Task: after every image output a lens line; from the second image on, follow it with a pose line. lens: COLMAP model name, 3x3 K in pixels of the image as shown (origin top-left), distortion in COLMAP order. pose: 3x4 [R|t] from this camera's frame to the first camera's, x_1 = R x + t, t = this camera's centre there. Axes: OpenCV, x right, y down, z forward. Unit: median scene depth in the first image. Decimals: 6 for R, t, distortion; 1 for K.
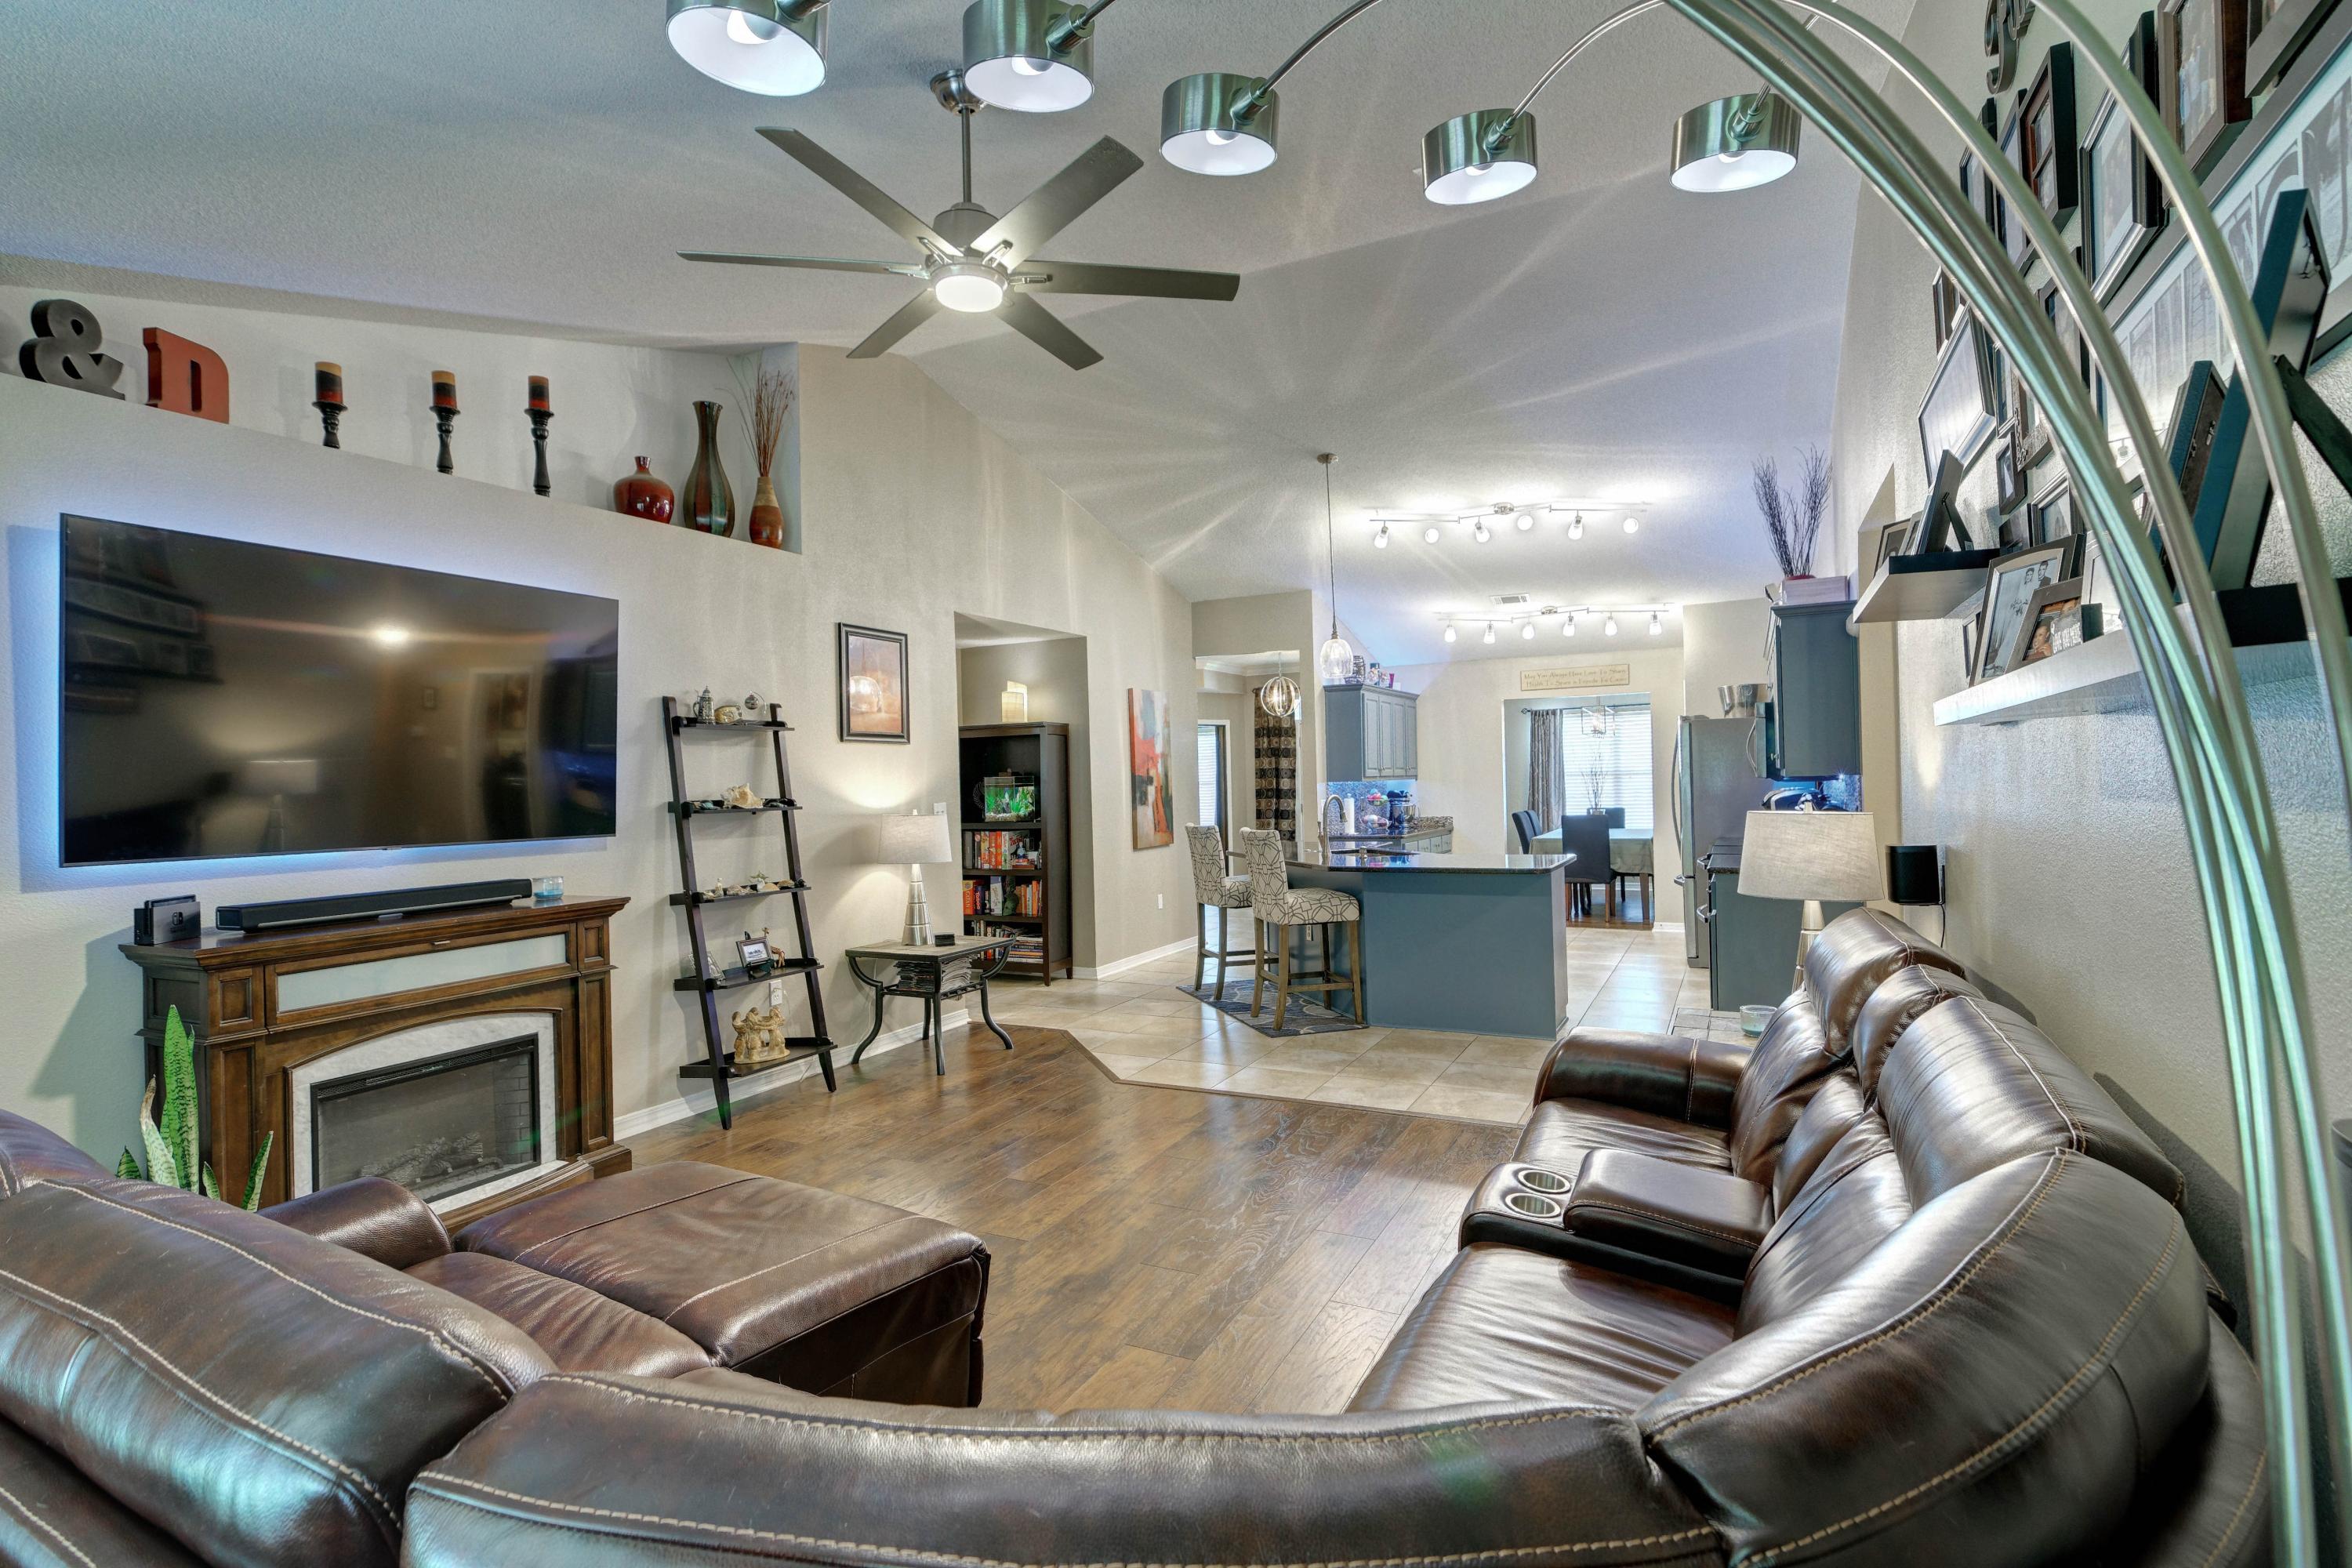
lens RADIAL K [[1133.9, 0, 1195.0], [0, 1133.9, 773.1], [0, 0, 1]] dist [0.003026, 0.000180]
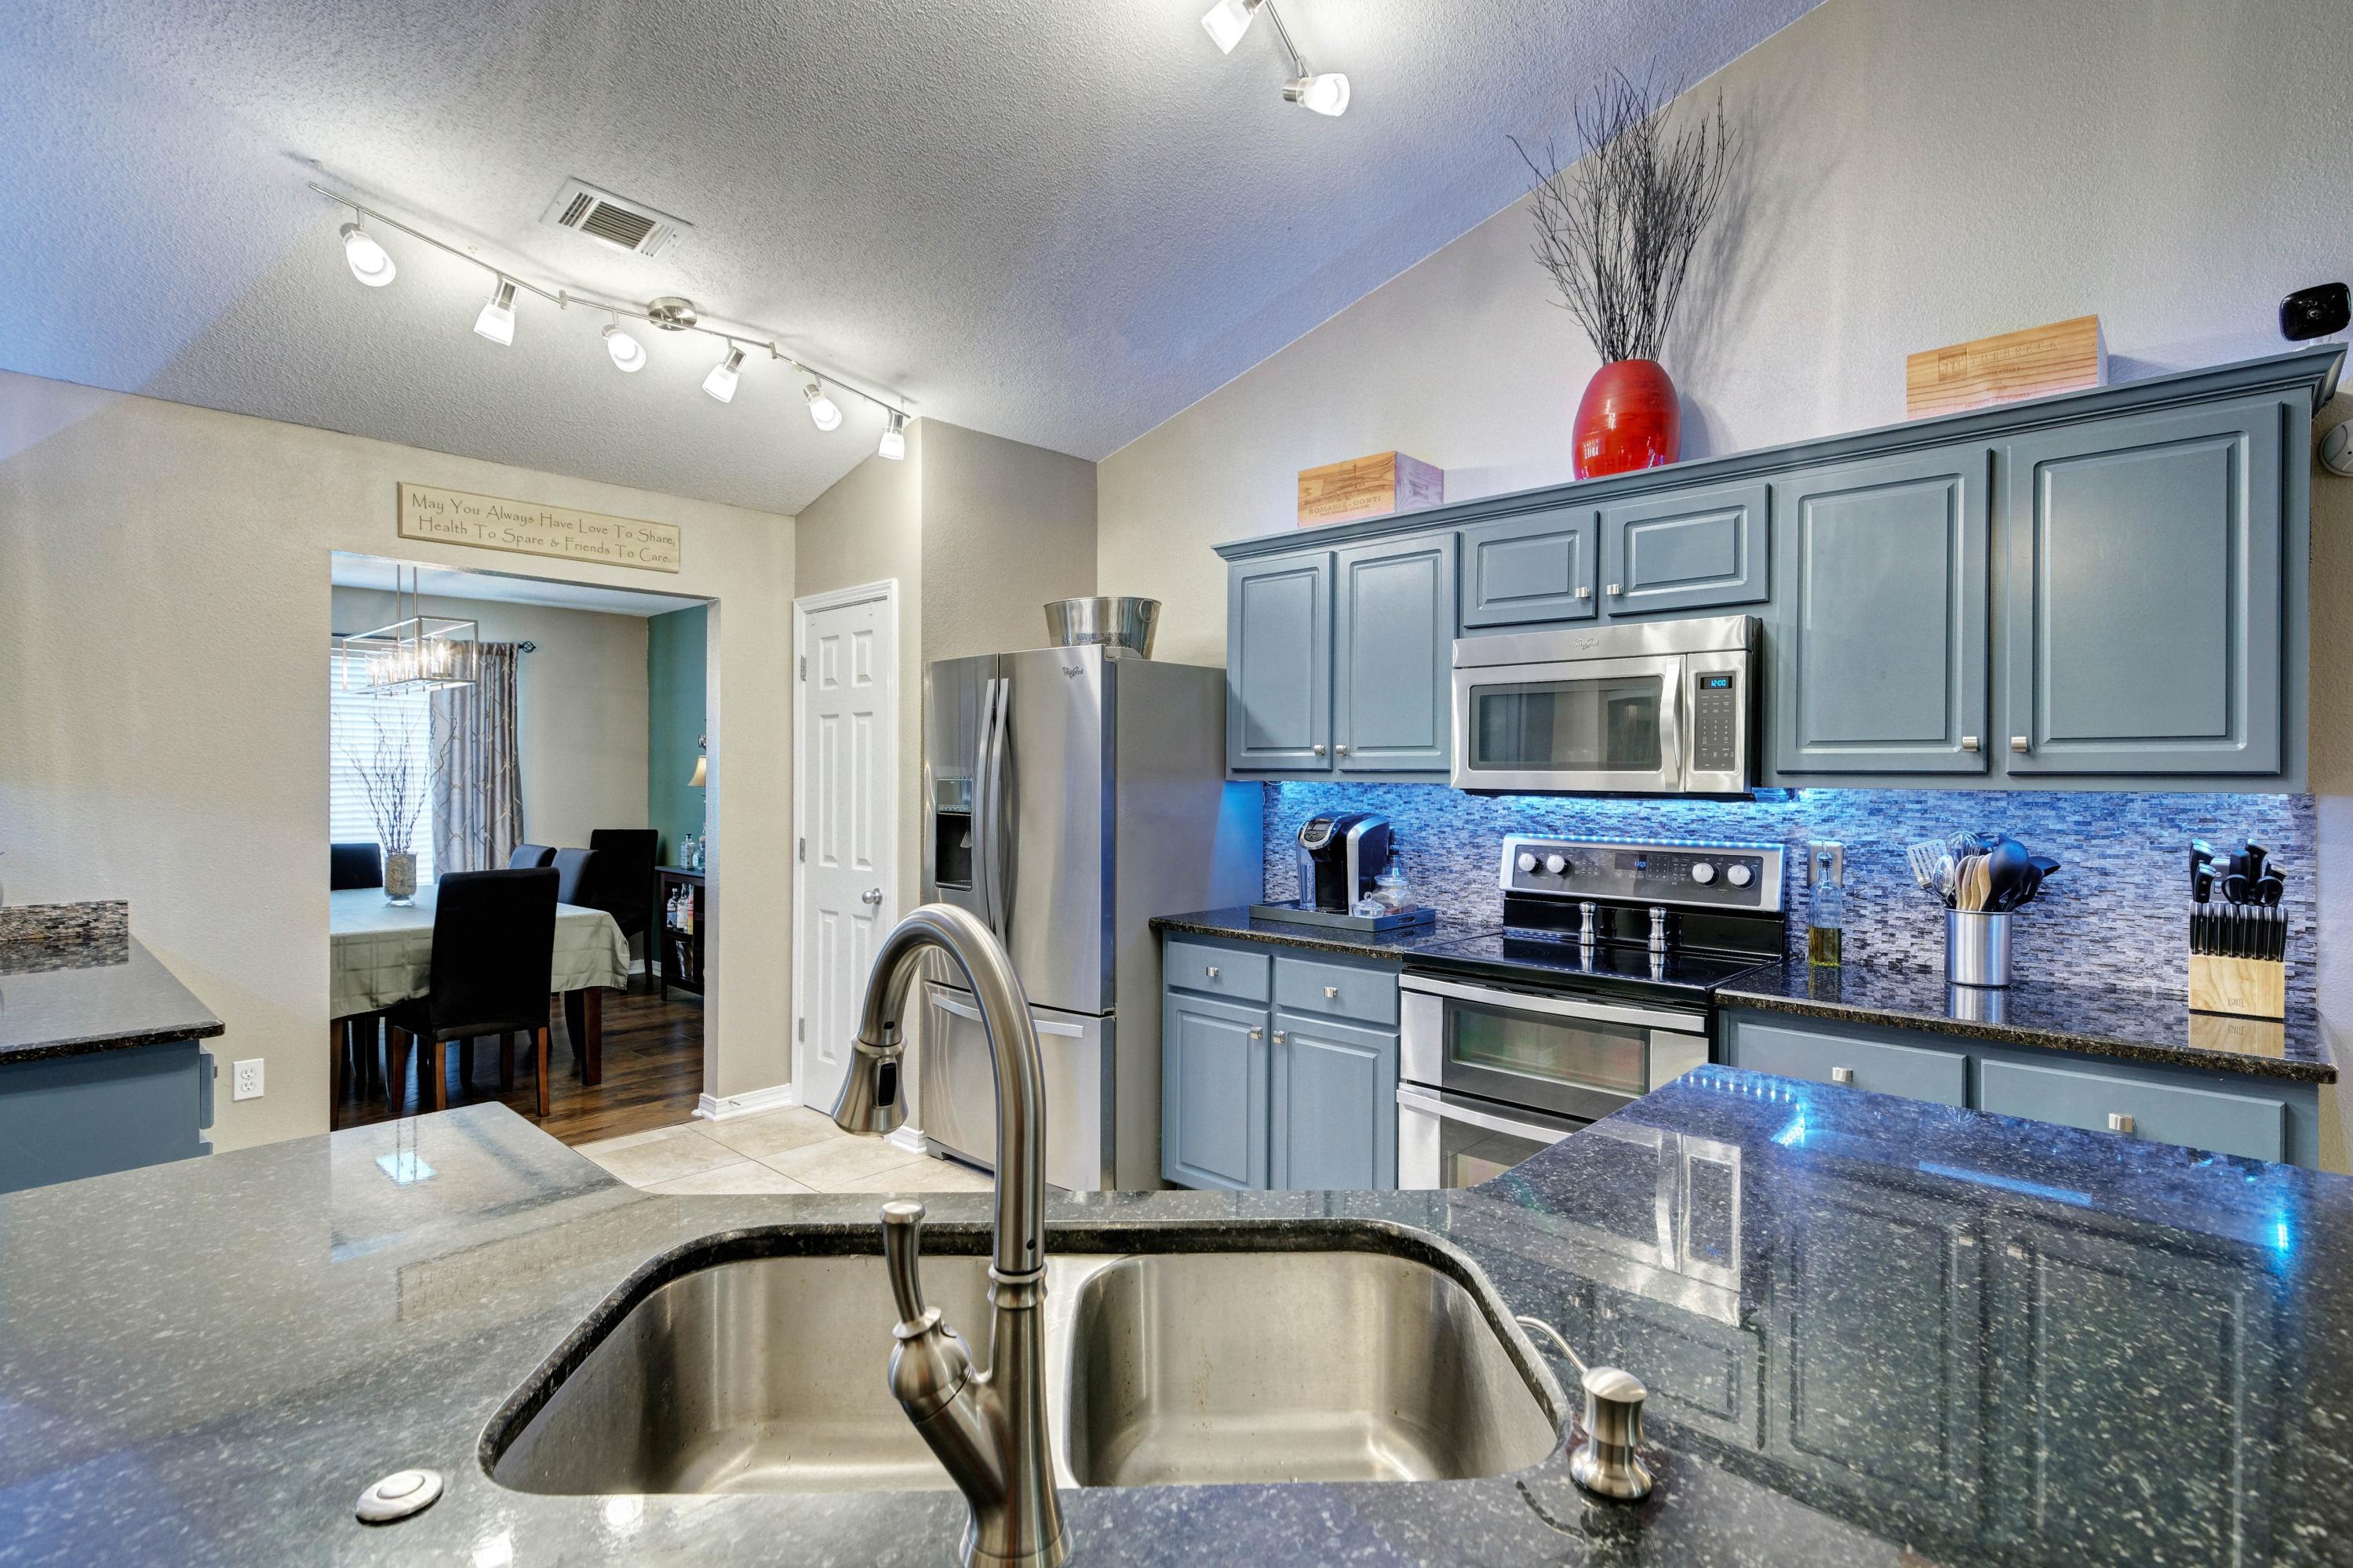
lens RADIAL K [[1134.3, 0, 1178.3], [0, 1134.3, 802.9], [0, 0, 1]] dist [0.003026, 0.000180]
pose [[0.293375, 0.003255, 0.955992, 0.019075], [-0.017945, 0.999837, 0.002103, 0.007848], [-0.955829, -0.017772, 0.293385, 0.775708]]
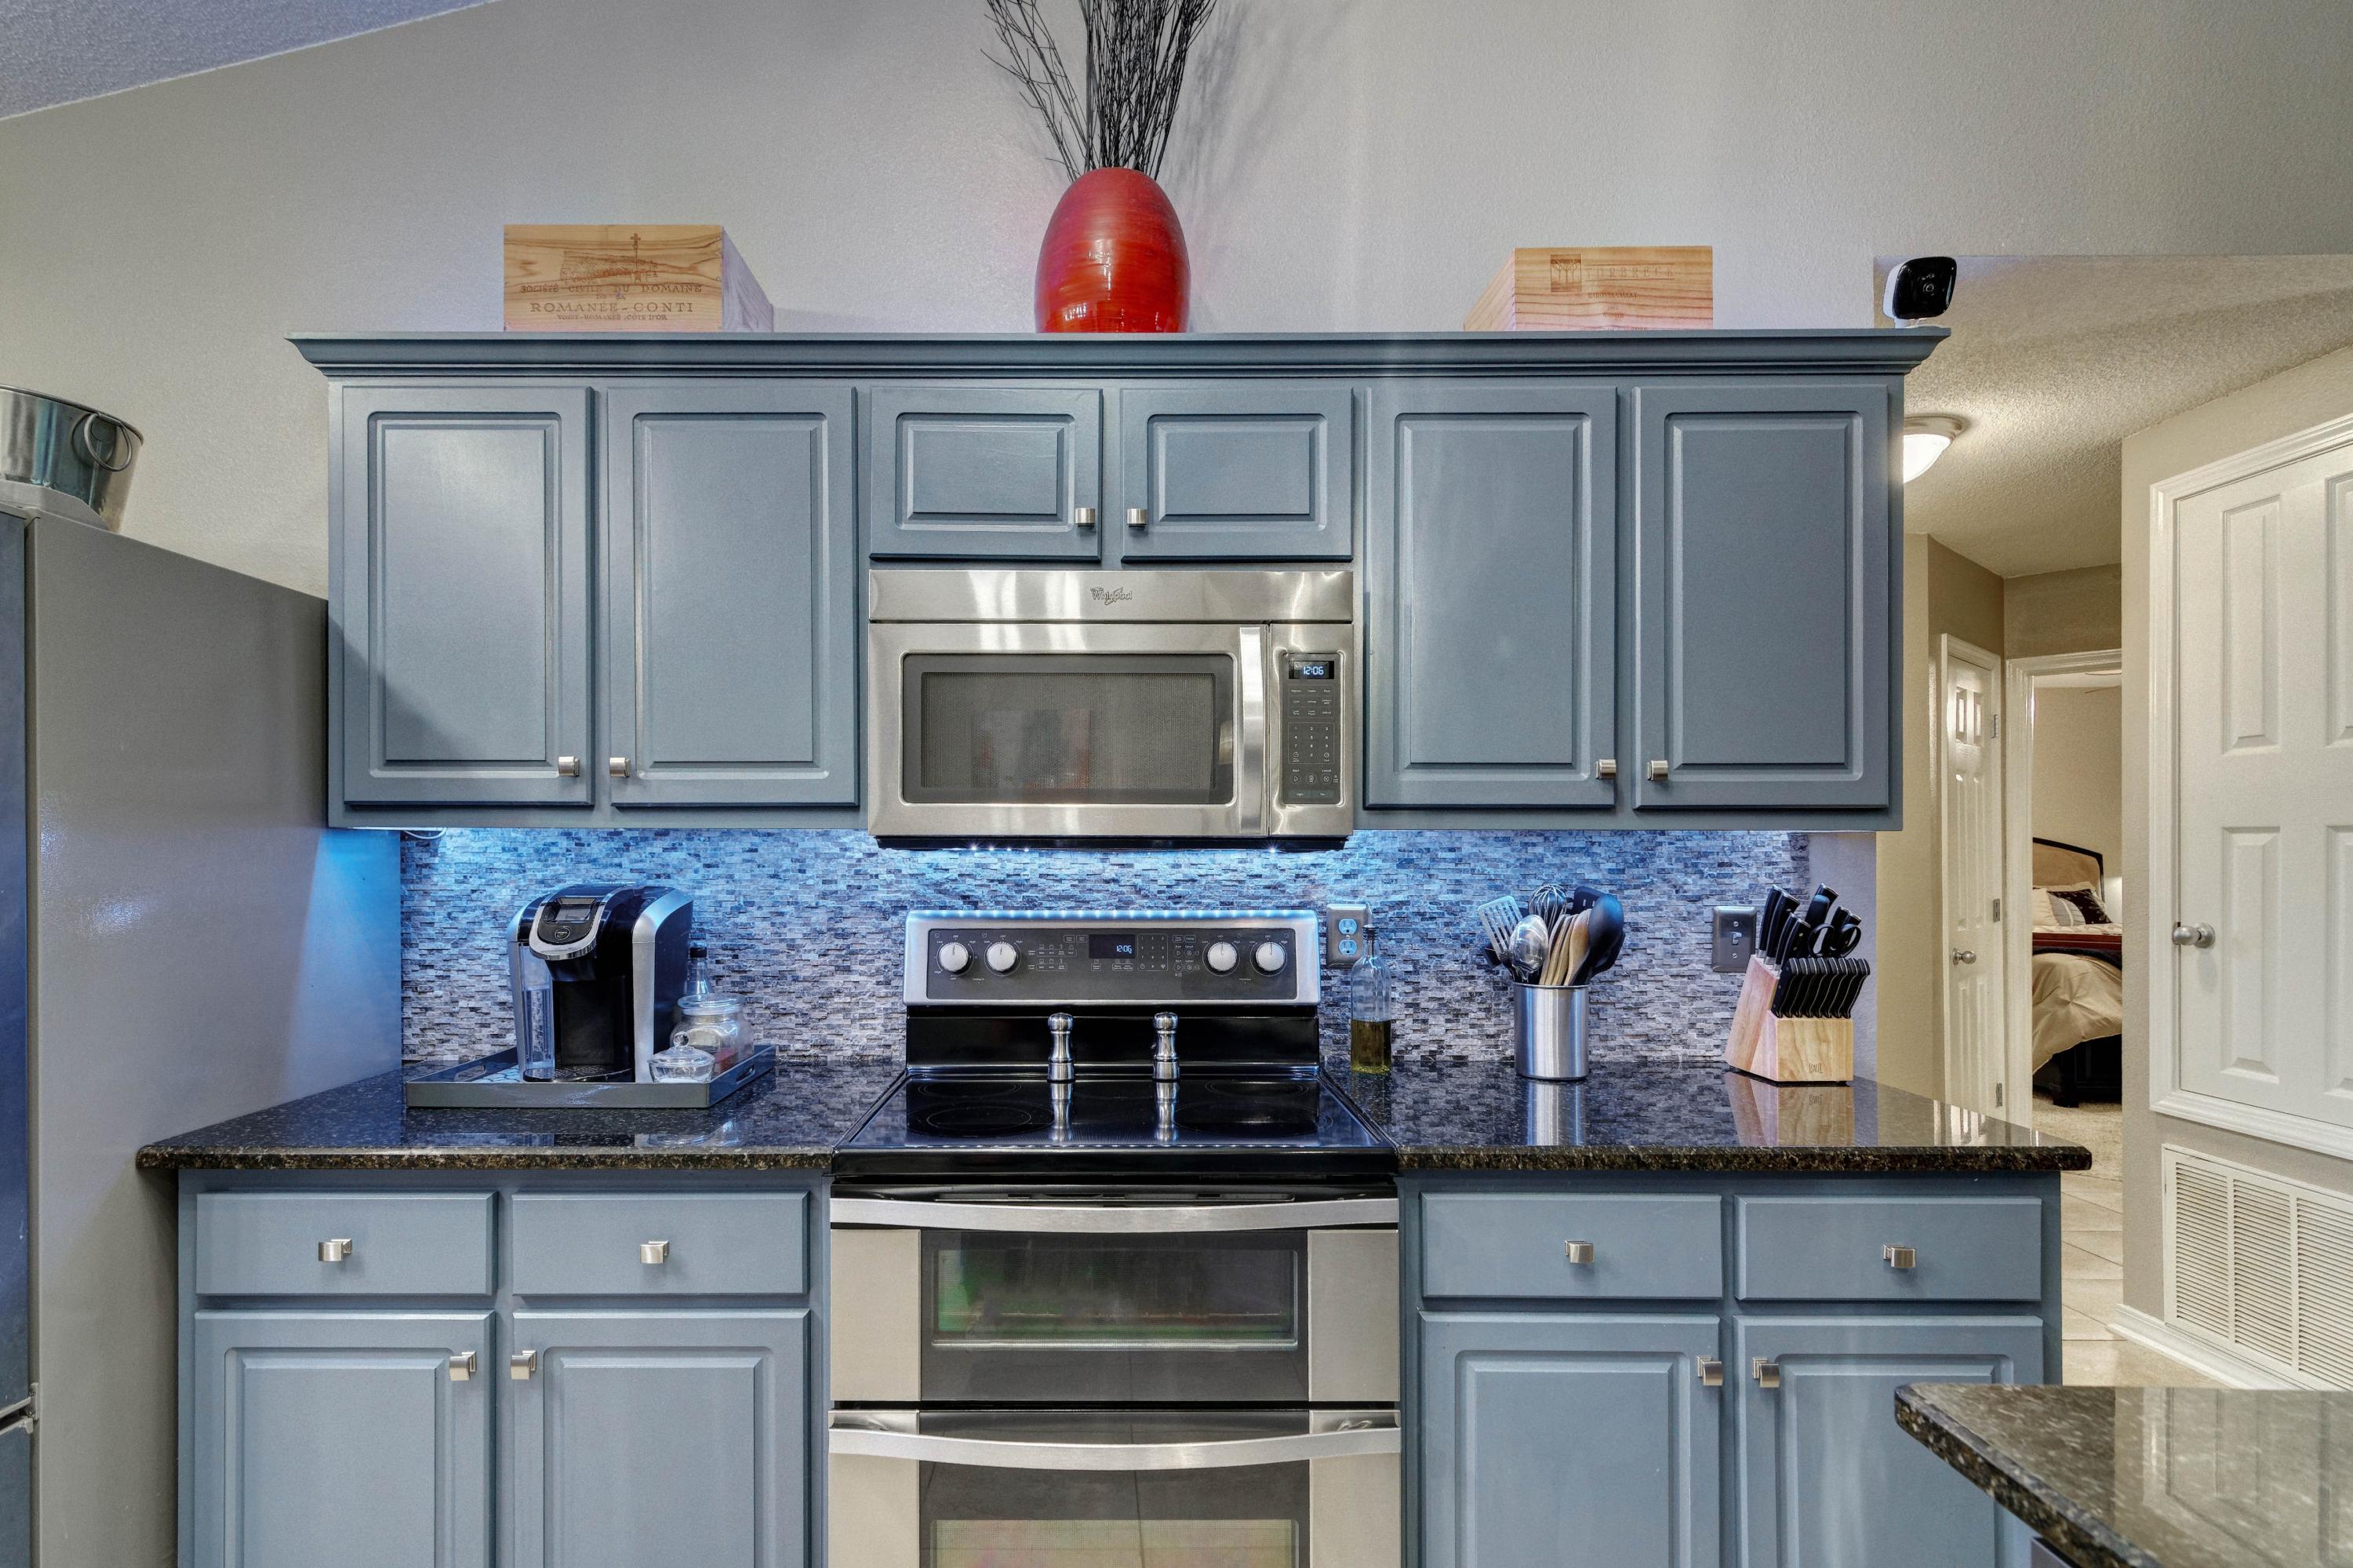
lens RADIAL K [[1134.5, 0, 1090.0], [0, 1134.5, 854.7], [0, 0, 1]] dist [0.003026, 0.000180]
pose [[-0.428994, 0.020193, 0.903082, 0.190005], [0.006177, 0.999792, -0.019421, 0.010022], [-0.903286, -0.002753, -0.429029, 0.849384]]
